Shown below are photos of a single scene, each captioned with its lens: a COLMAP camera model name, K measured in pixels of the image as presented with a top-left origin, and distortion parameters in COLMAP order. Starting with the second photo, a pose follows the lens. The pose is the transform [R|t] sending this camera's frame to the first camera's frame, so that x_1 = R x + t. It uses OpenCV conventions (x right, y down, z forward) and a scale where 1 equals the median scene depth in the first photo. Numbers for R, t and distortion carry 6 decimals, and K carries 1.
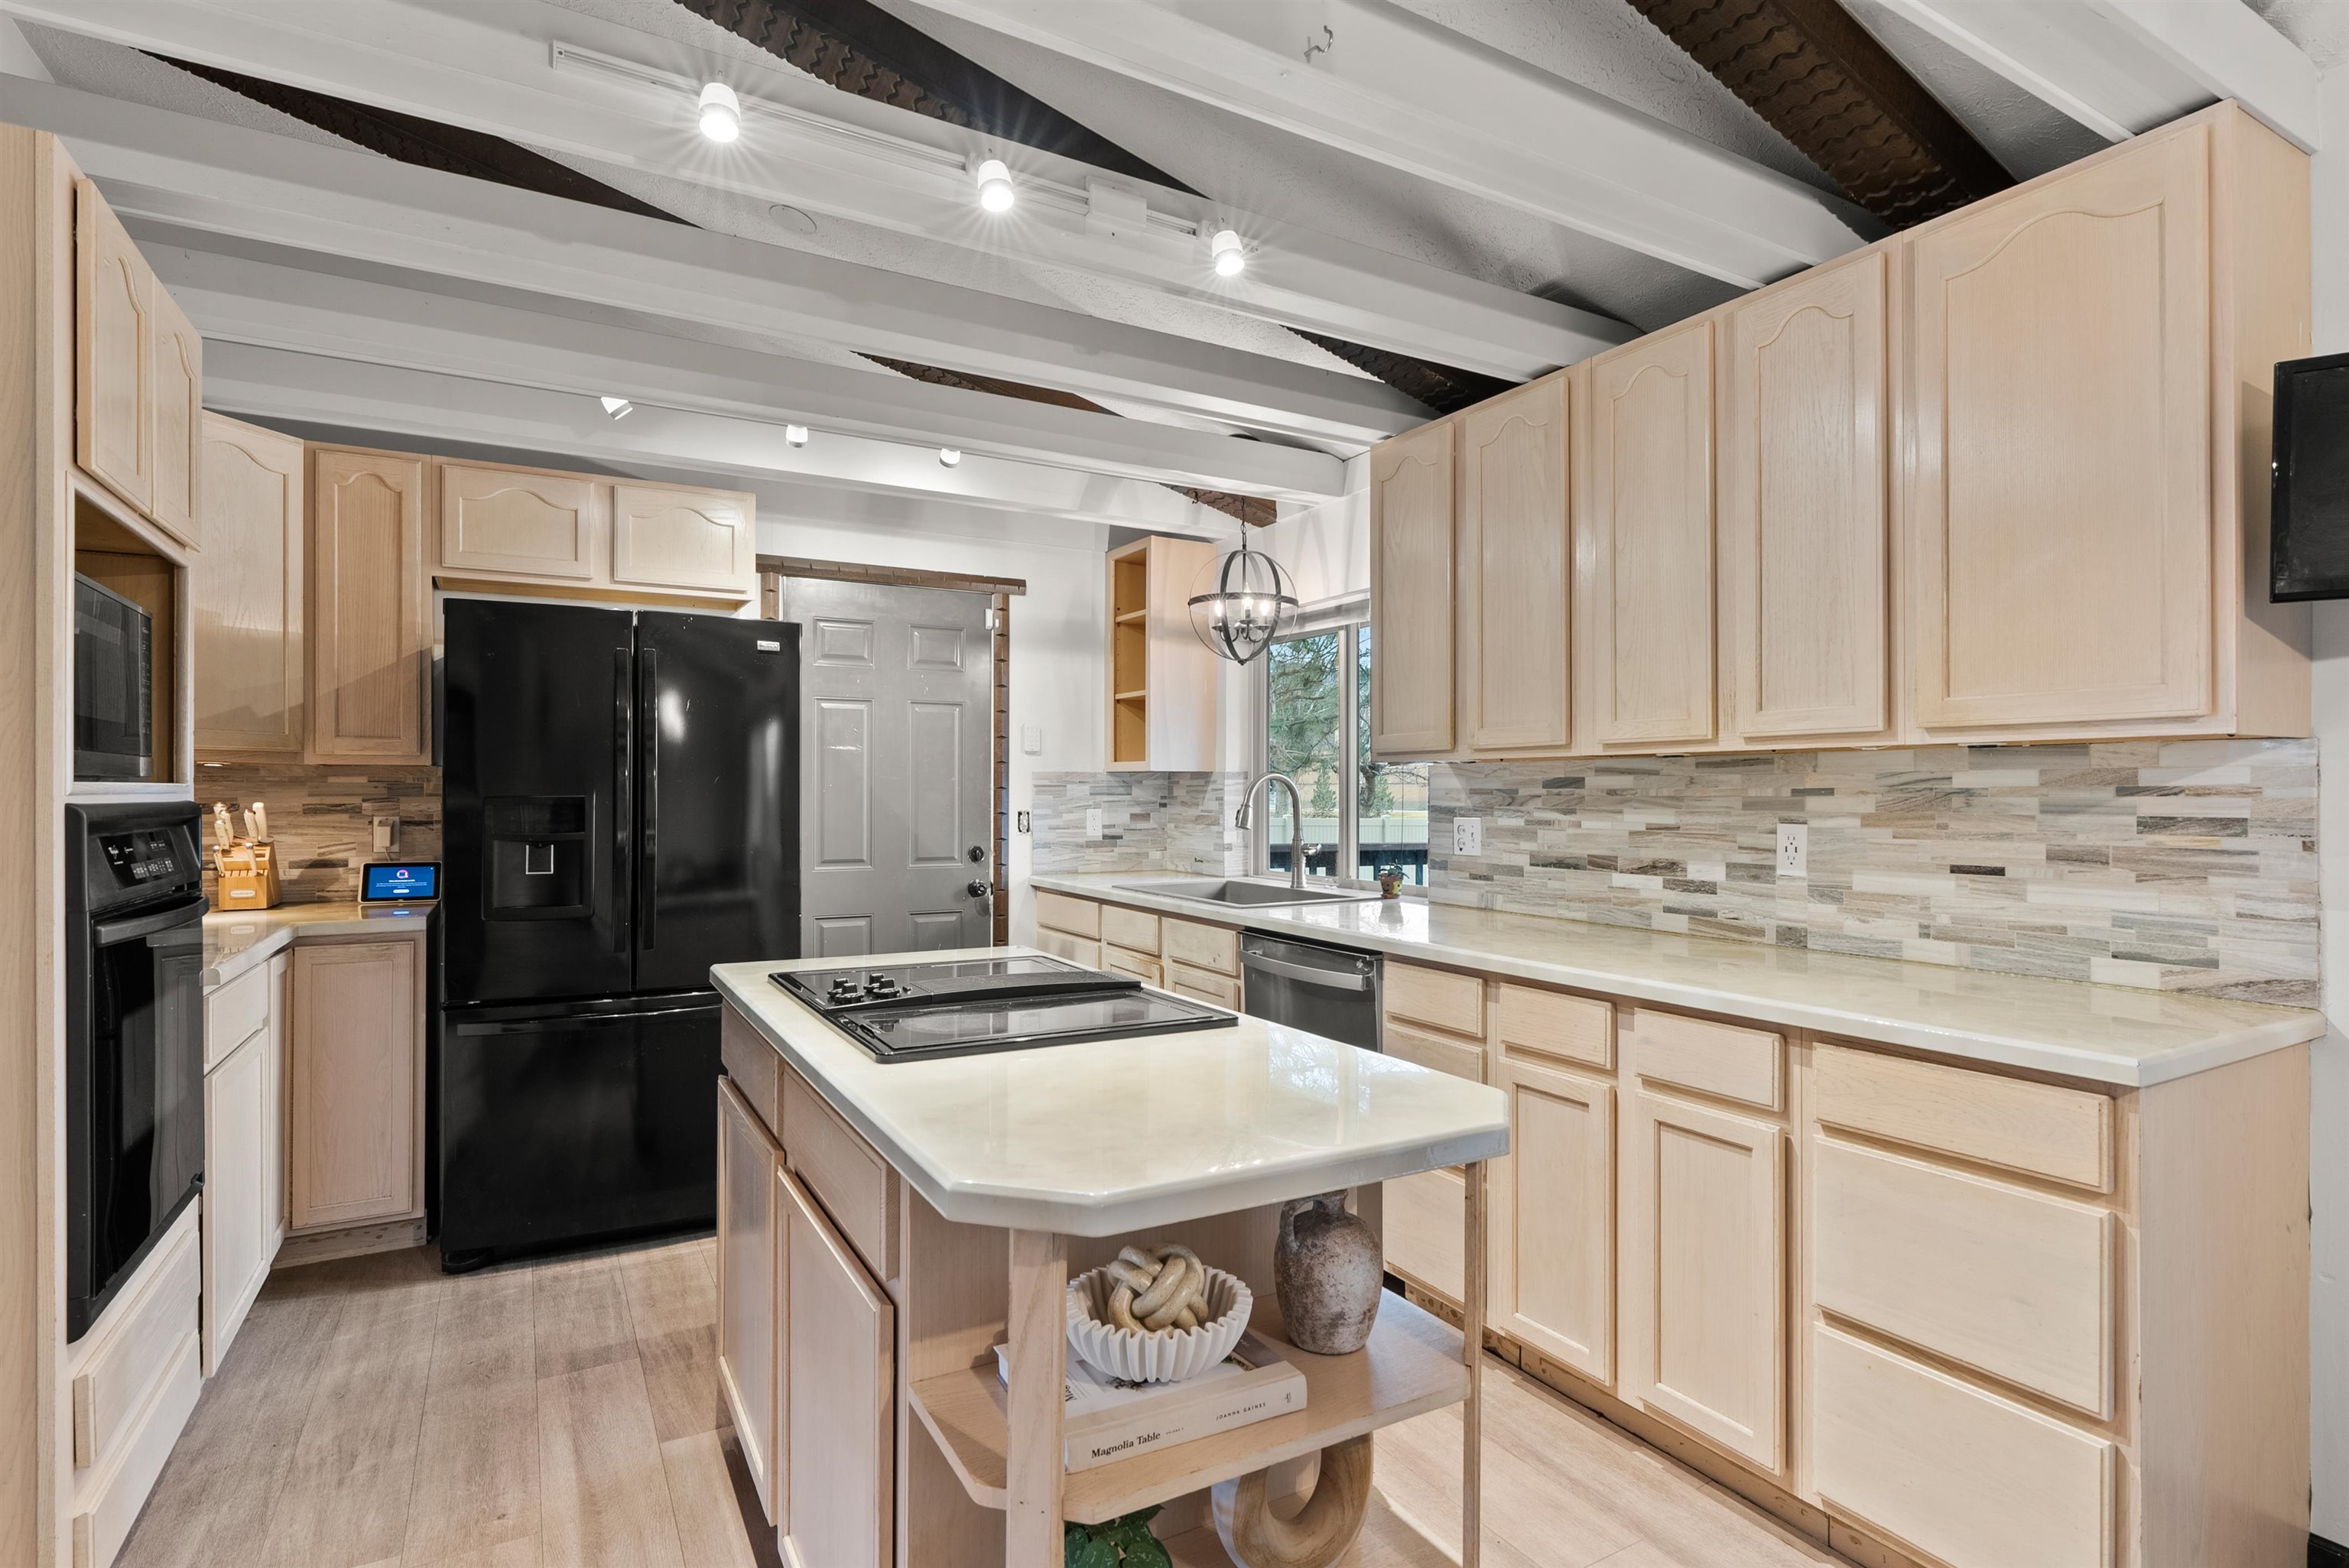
lens RADIAL K [[1149.9, 0, 1161.7], [0, 1149.9, 797.4], [0, 0, 1]] dist [-0.005099, 0.001270]
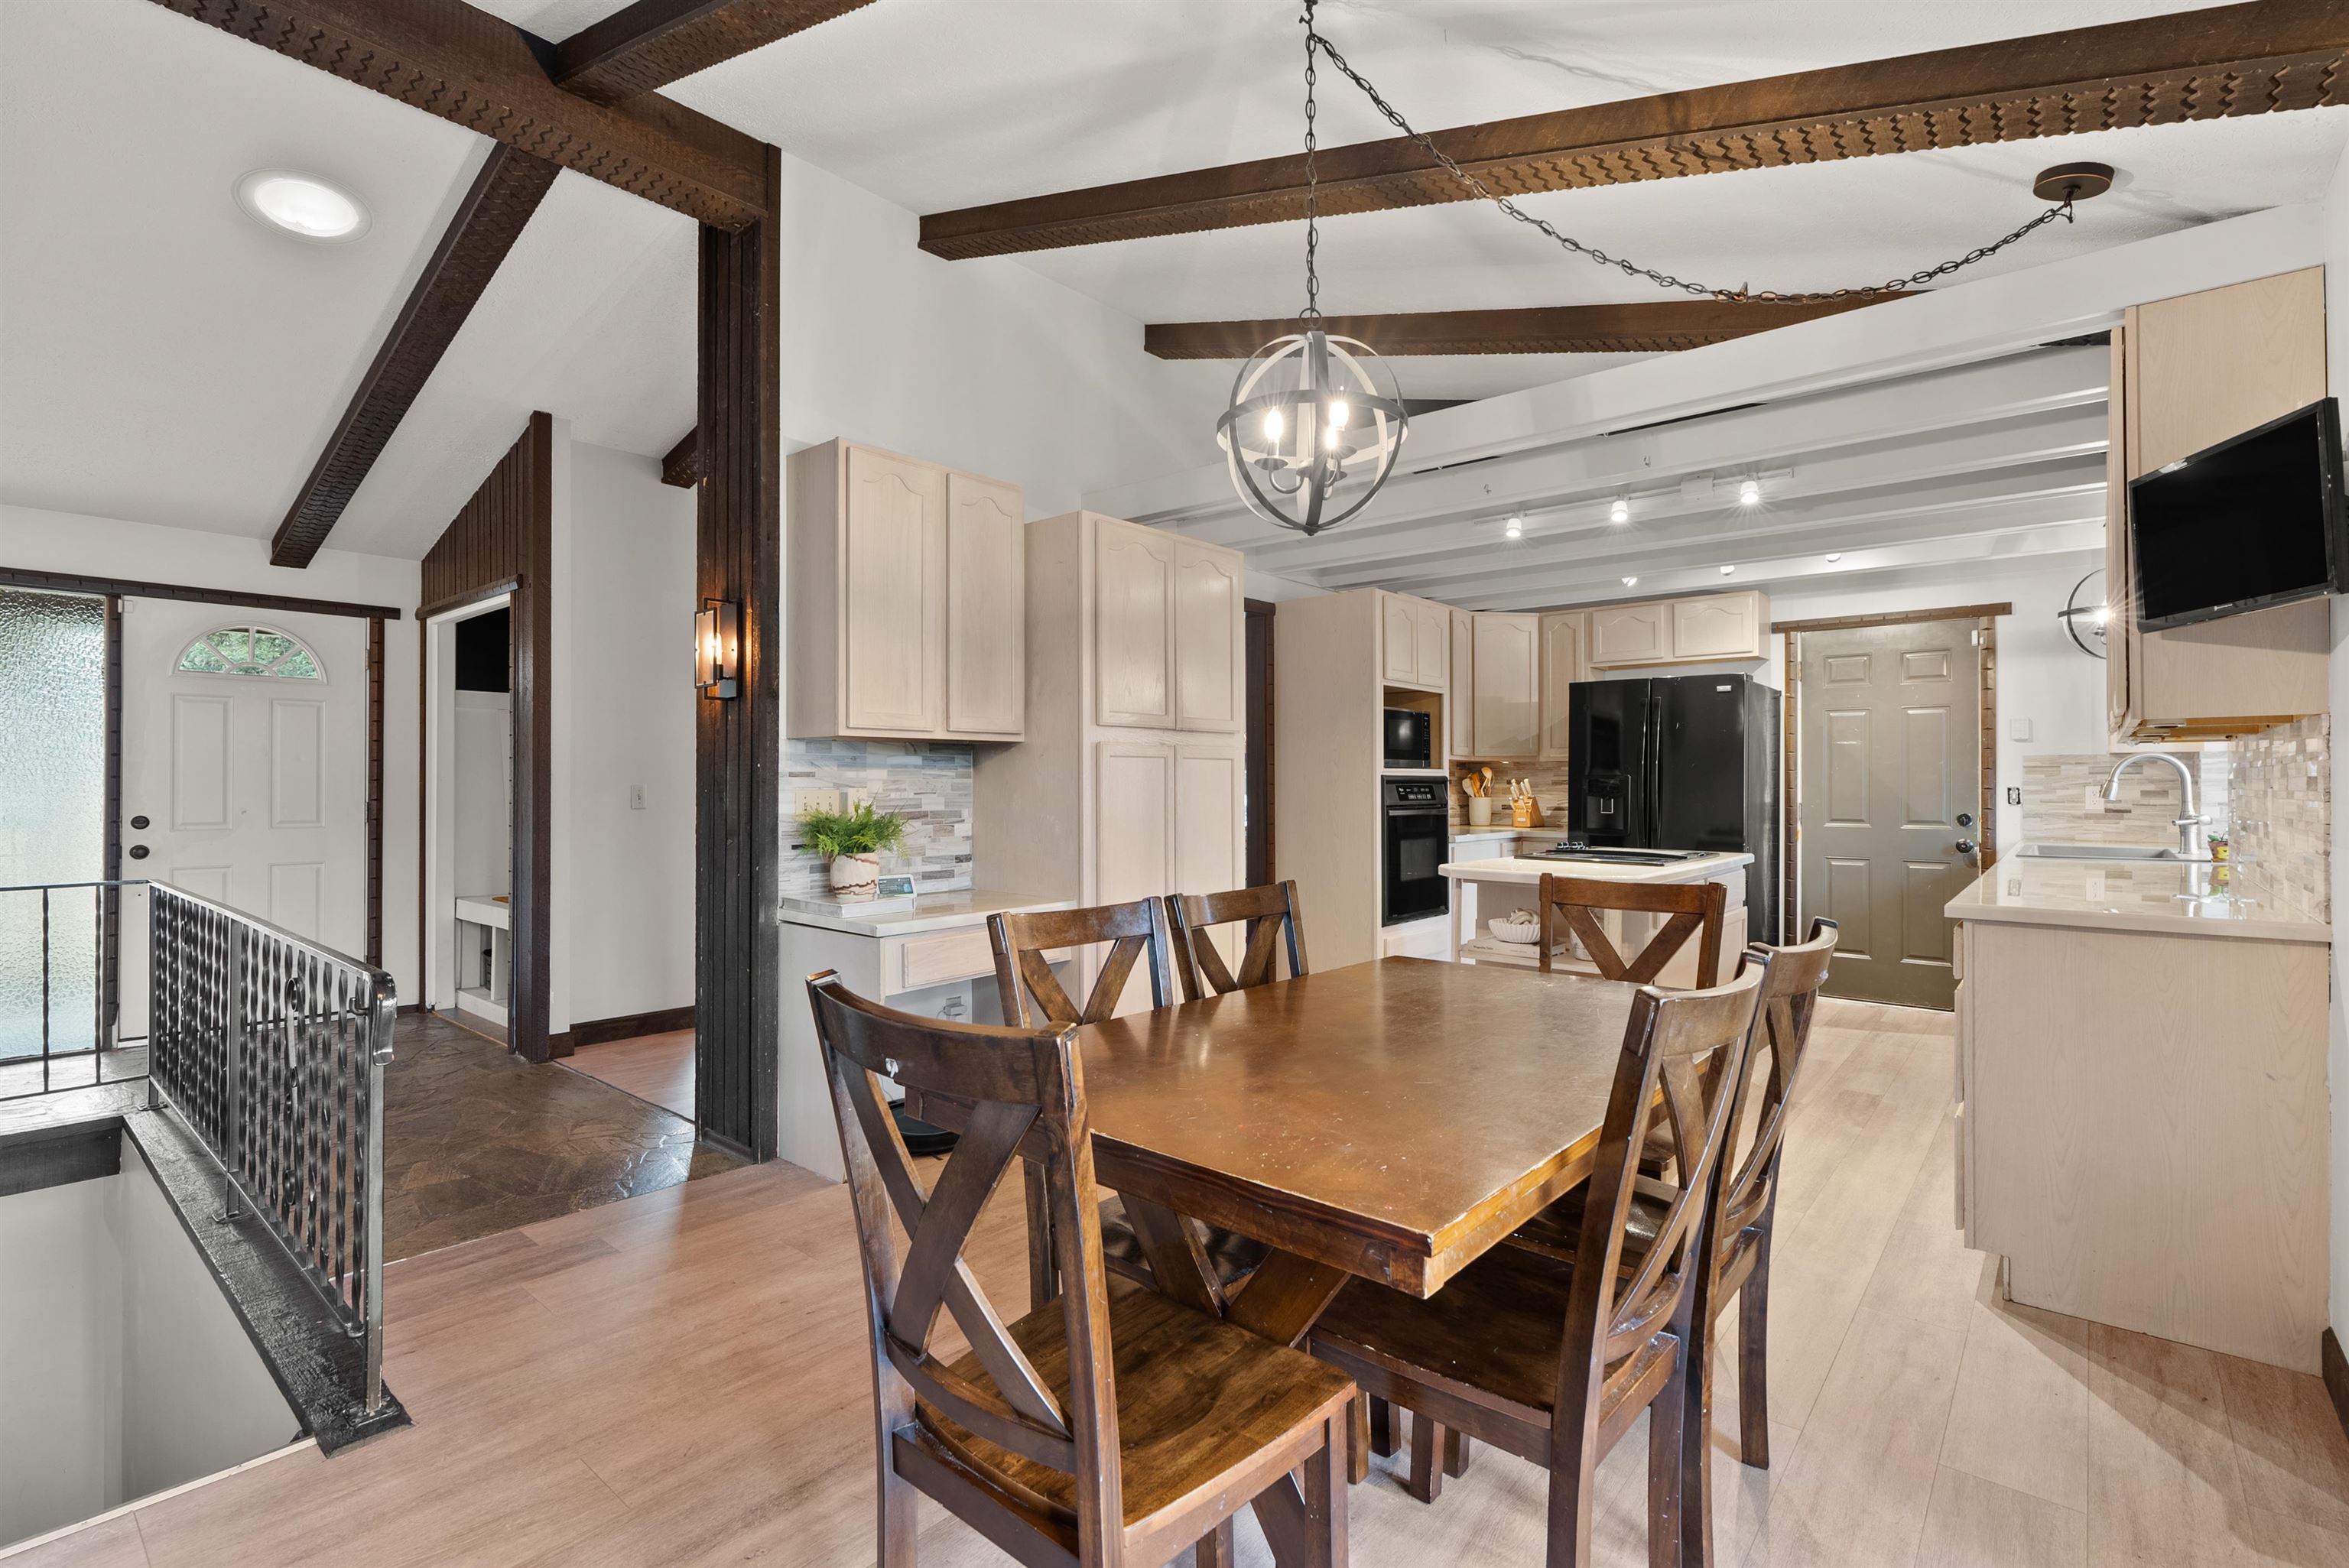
lens RADIAL K [[1088.4, 0, 1174.0], [0, 1088.4, 778.1], [0, 0, 1]] dist [-0.004275, -0.000127]
pose [[0.343235, -0.002856, -0.939245, 0.687210], [-0.004558, 0.999979, -0.004706, 0.011884], [0.939238, 0.005896, 0.343215, -0.263480]]
